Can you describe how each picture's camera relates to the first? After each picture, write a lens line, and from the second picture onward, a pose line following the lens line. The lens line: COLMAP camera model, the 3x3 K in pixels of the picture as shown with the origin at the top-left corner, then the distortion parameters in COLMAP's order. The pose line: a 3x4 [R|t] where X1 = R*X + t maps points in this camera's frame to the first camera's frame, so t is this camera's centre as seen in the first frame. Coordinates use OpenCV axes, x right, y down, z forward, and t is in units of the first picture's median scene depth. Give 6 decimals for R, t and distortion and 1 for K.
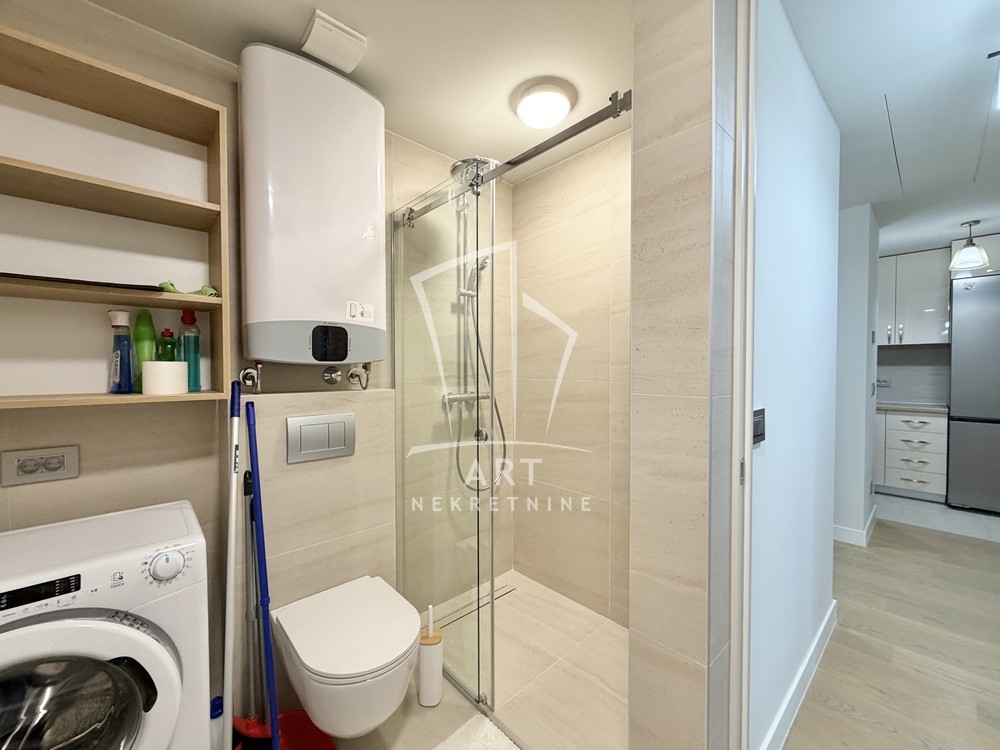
lens RADIAL K [[399.3, 0, 498.1], [0, 399.3, 376.4], [0, 0, 1]] dist [0.003246, 0.000058]
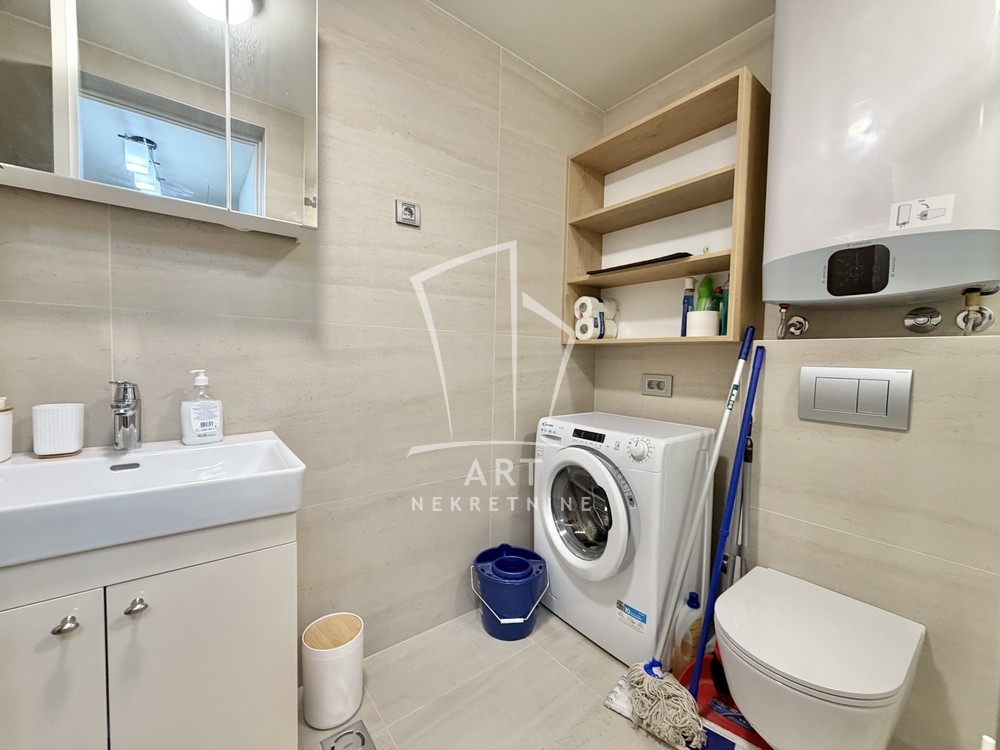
lens RADIAL K [[399.3, 0, 498.1], [0, 399.3, 376.4], [0, 0, 1]] dist [0.003246, 0.000058]
pose [[-0.083064, 0.044430, -0.995553, 0.433484], [-0.044159, 0.997860, 0.048217, 0.119508], [0.995565, 0.047968, -0.080924, 0.432958]]
